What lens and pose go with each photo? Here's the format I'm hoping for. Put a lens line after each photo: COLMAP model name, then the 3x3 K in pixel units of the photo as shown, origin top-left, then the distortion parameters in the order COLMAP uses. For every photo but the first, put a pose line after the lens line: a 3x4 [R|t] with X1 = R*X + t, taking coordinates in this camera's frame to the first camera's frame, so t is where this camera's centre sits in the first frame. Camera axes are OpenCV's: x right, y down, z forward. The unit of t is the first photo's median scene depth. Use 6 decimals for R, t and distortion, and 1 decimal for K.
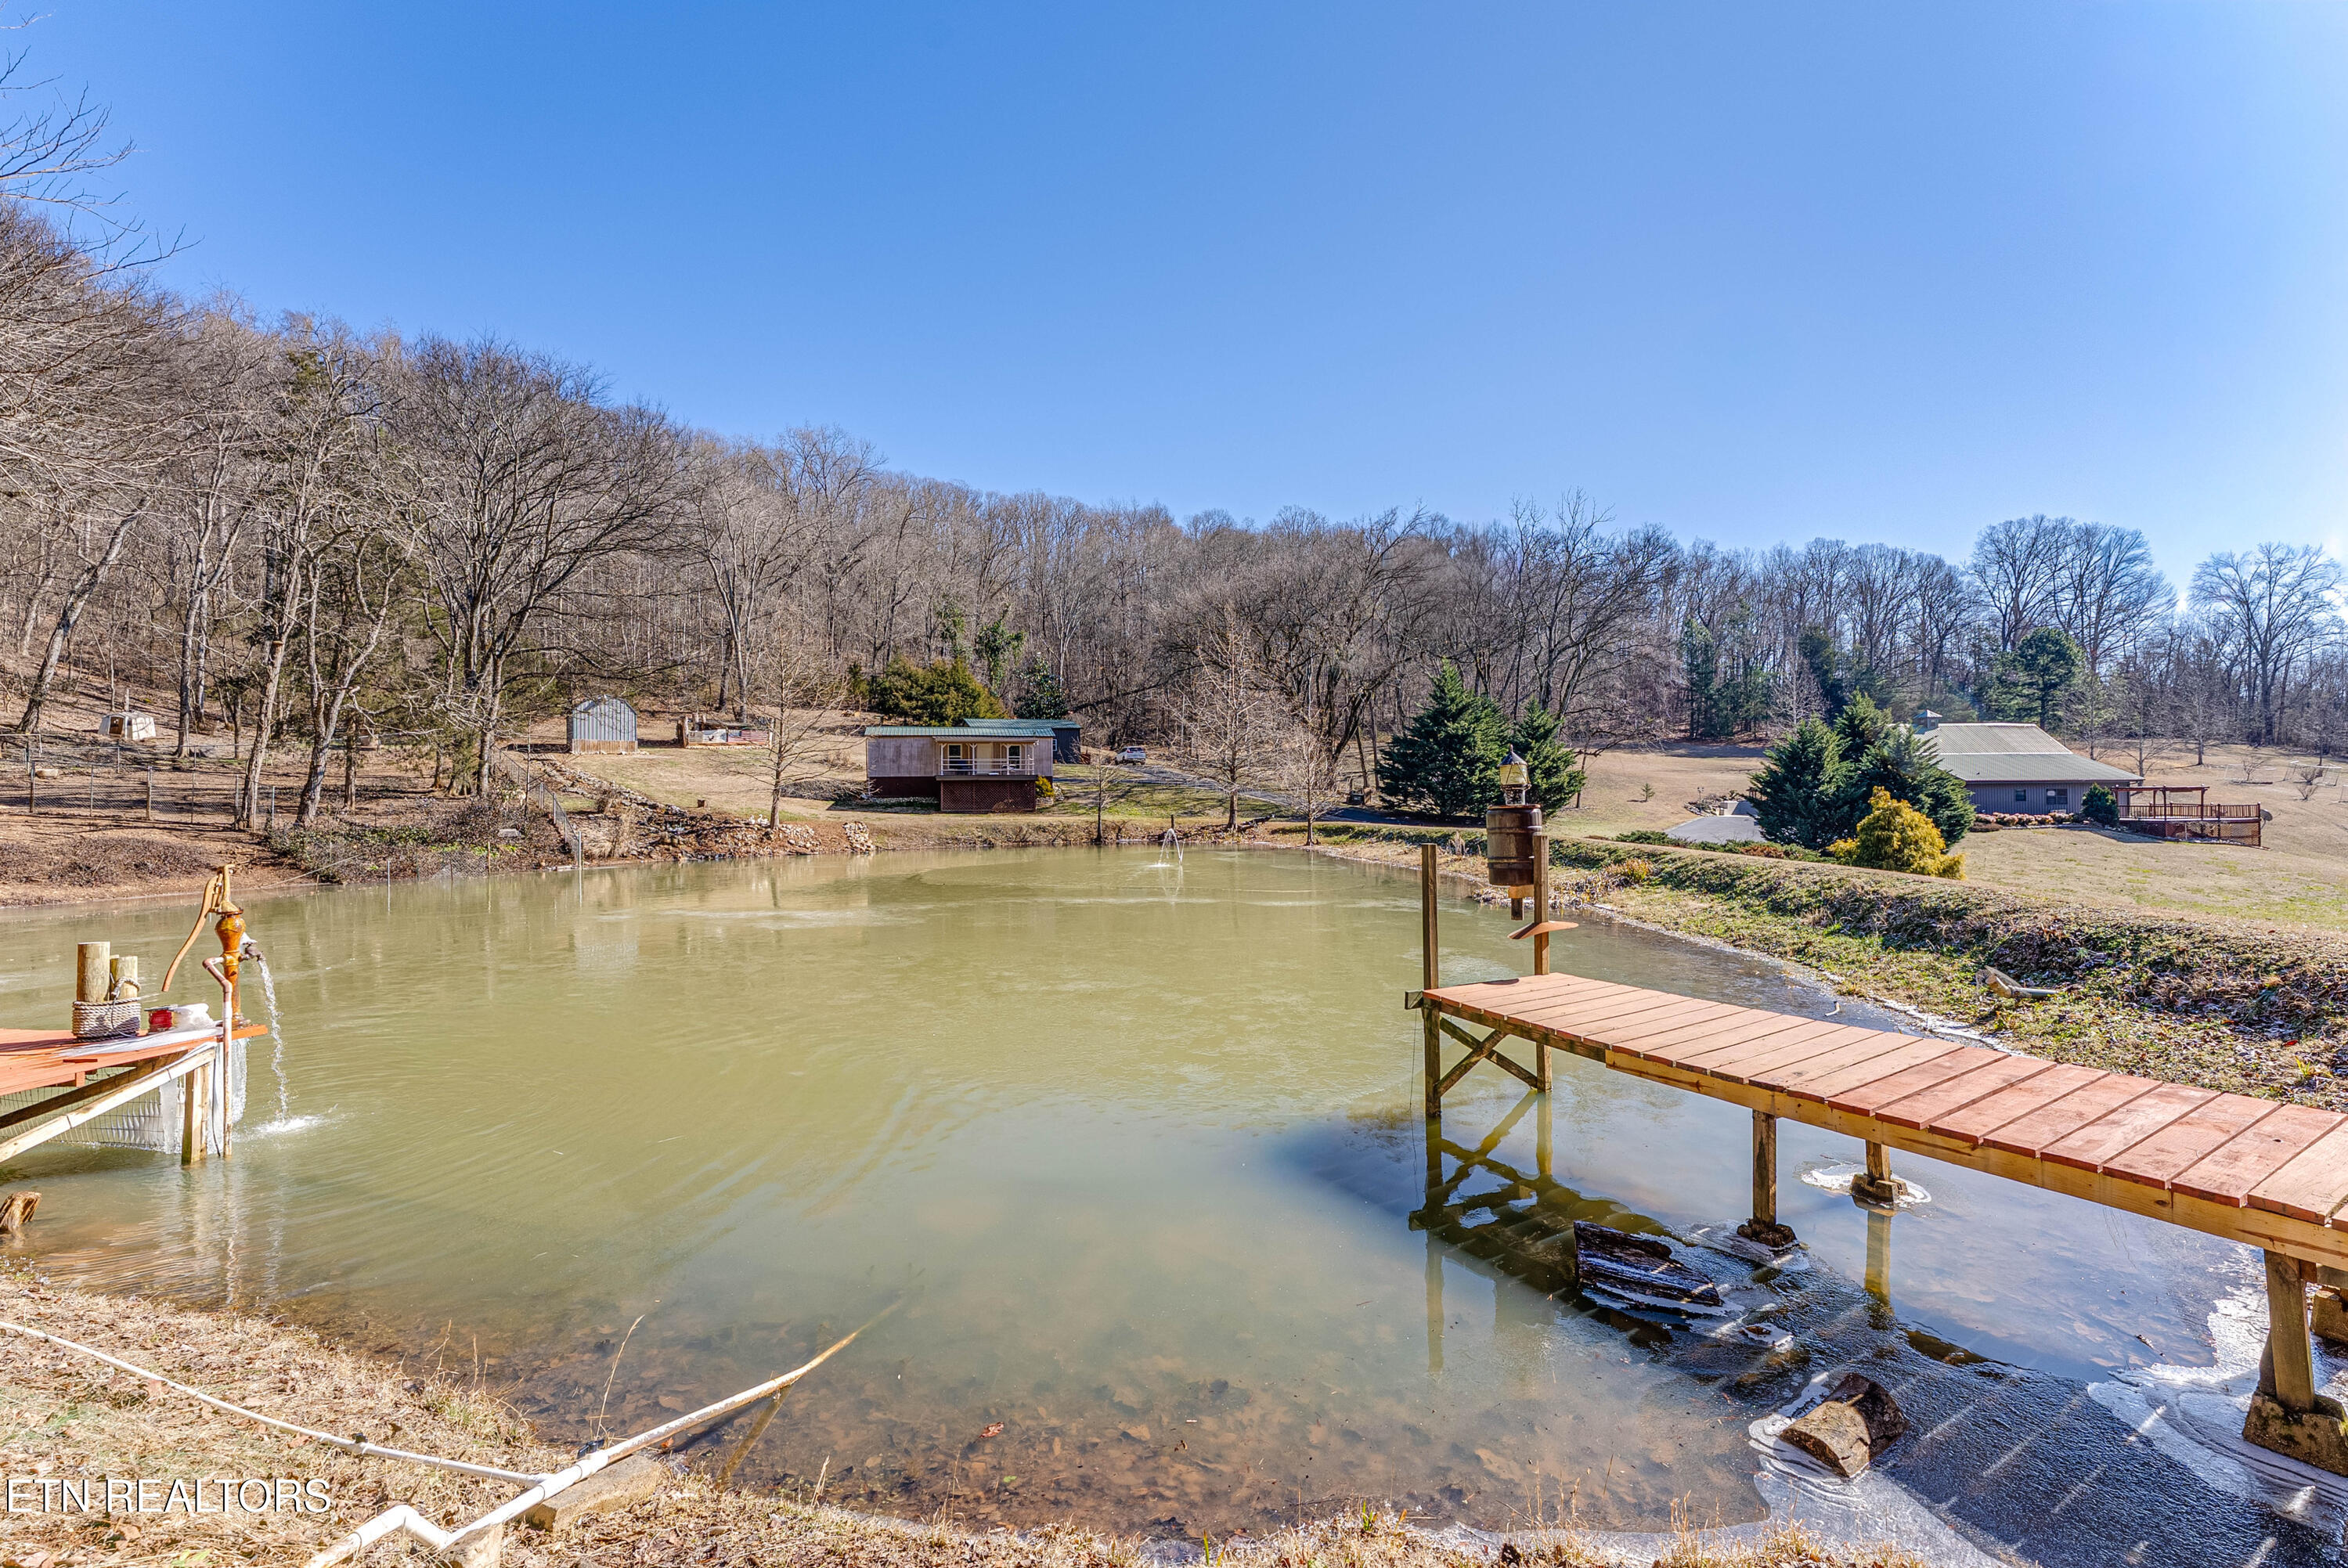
lens RADIAL K [[1090.0, 0, 1174.0], [0, 1090.0, 784.0], [0, 0, 1]] dist [-0.002409, -0.000396]
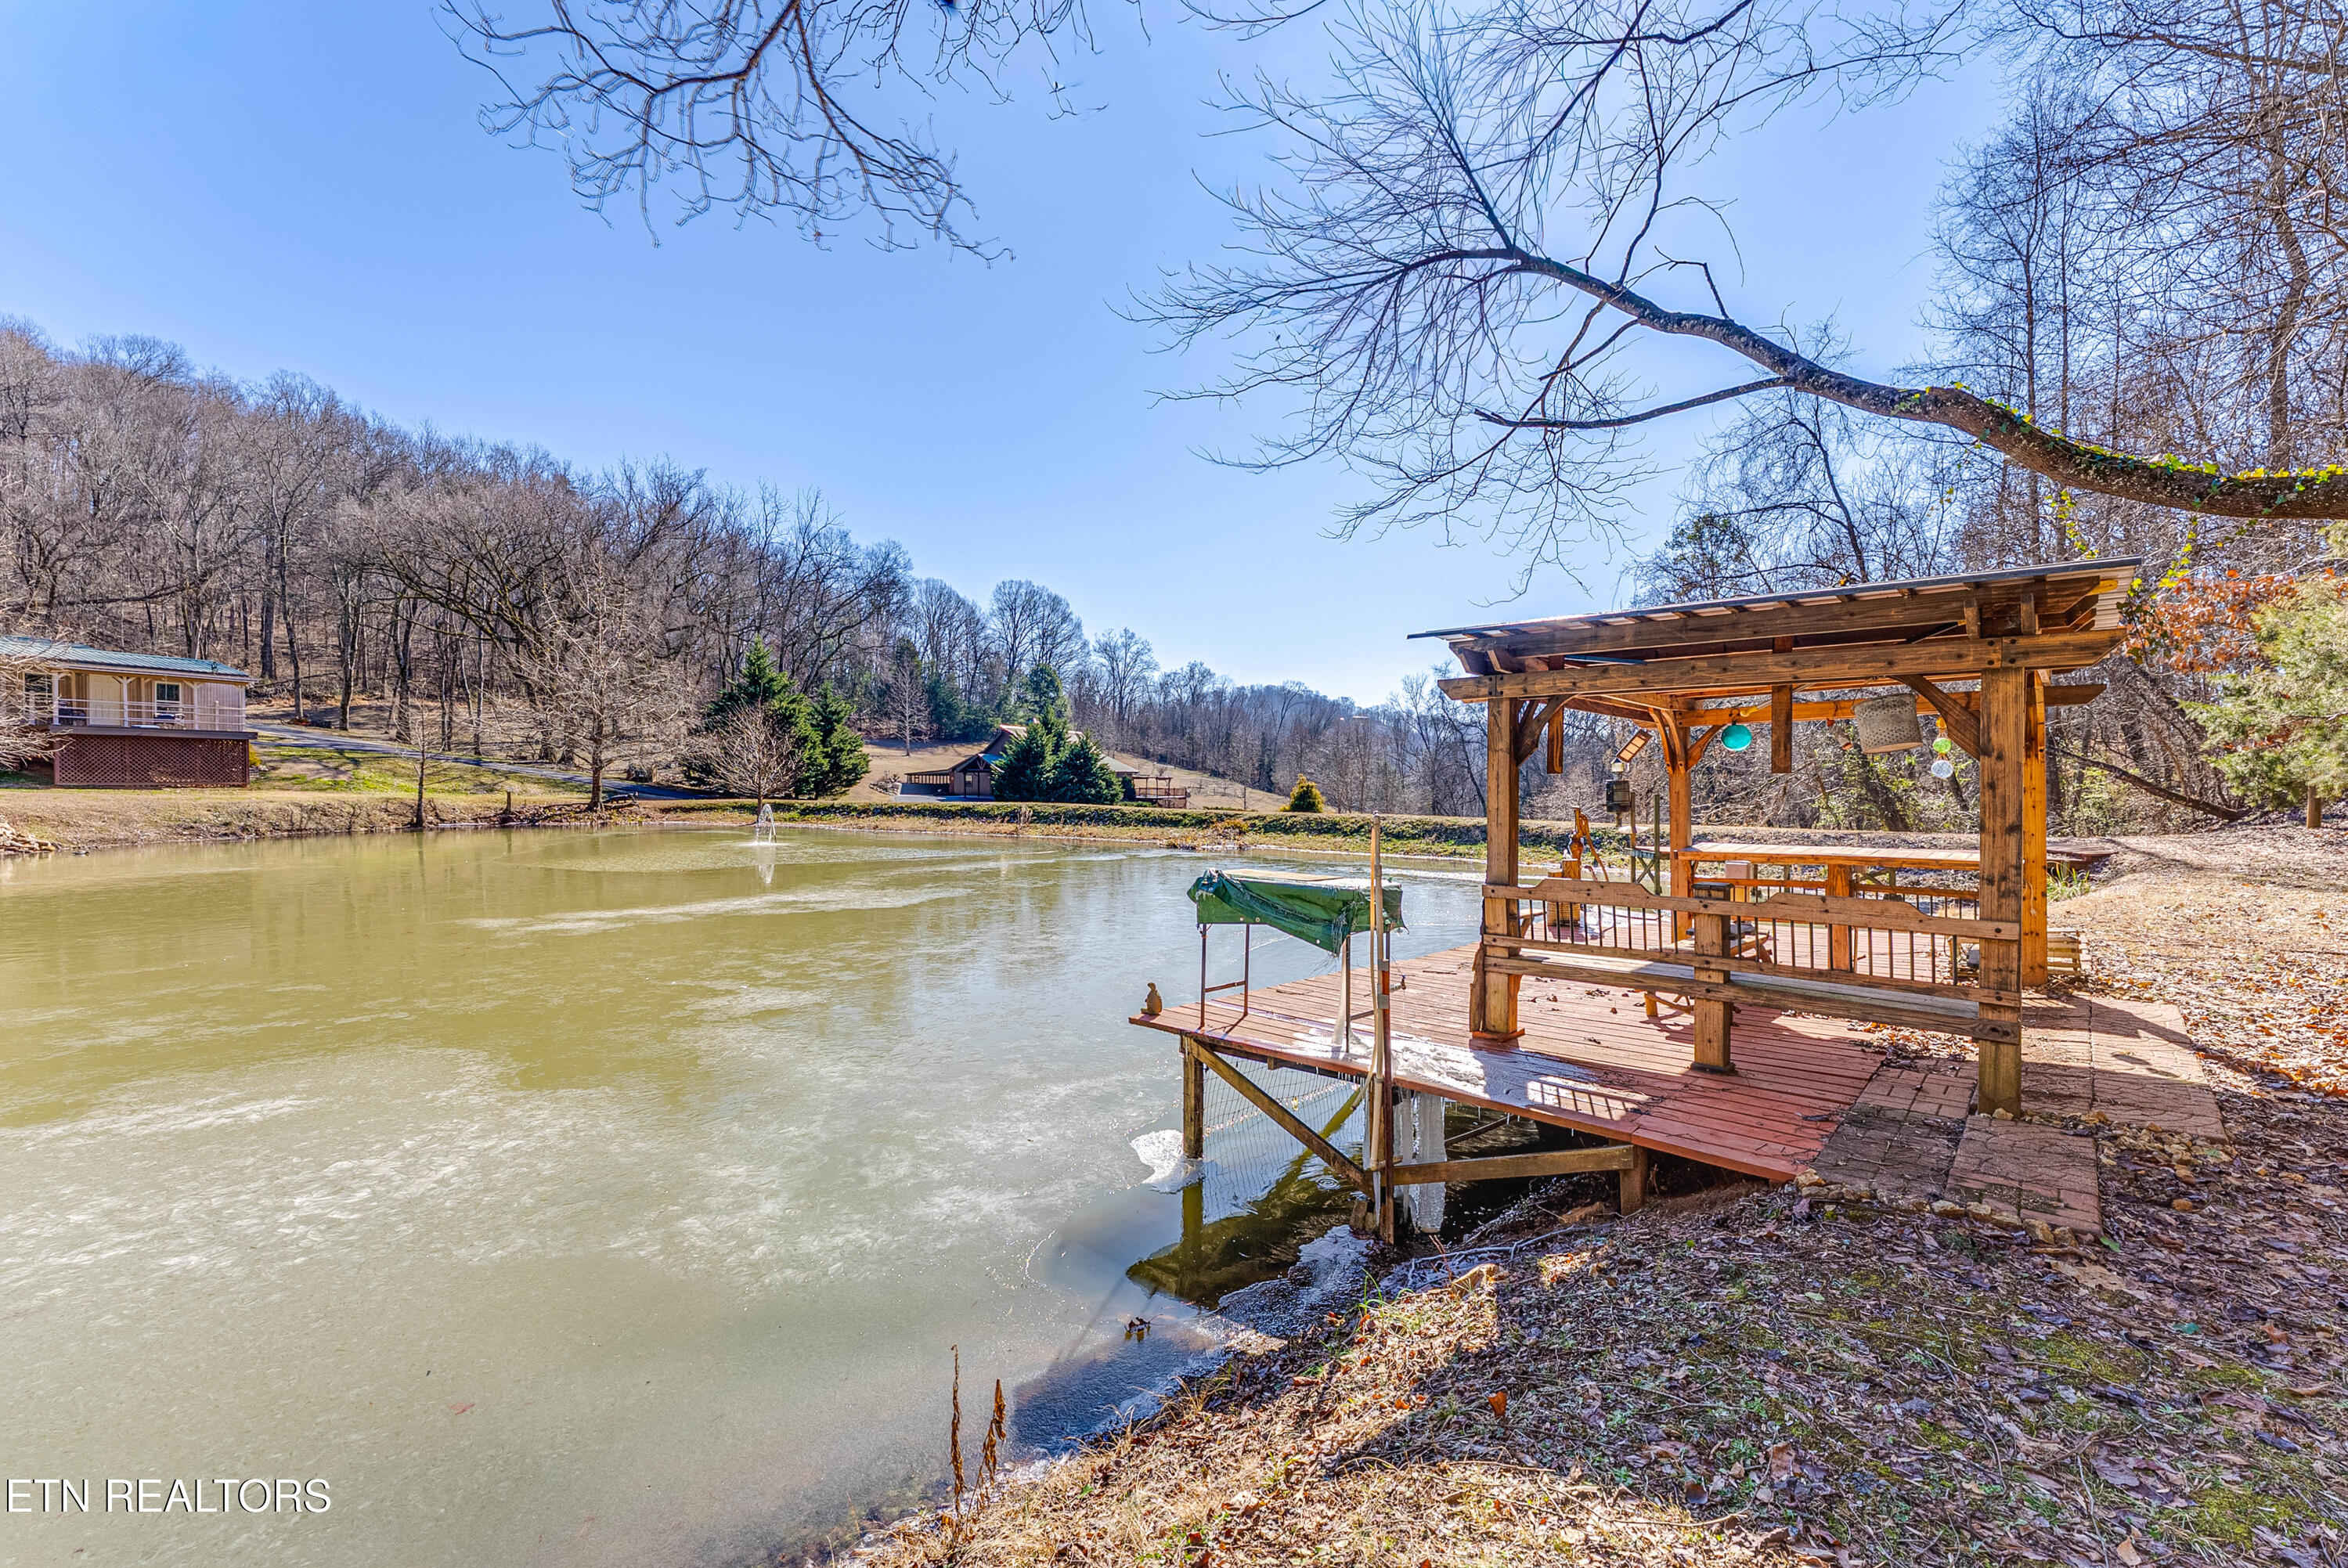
lens RADIAL K [[1090.0, 0, 1174.0], [0, 1090.0, 784.0], [0, 0, 1]] dist [-0.002409, -0.000396]
pose [[0.486950, 0.010424, 0.873368, -0.454223], [-0.024116, 0.999708, 0.001515, 0.009838], [-0.873097, -0.021800, 0.487059, 0.184515]]
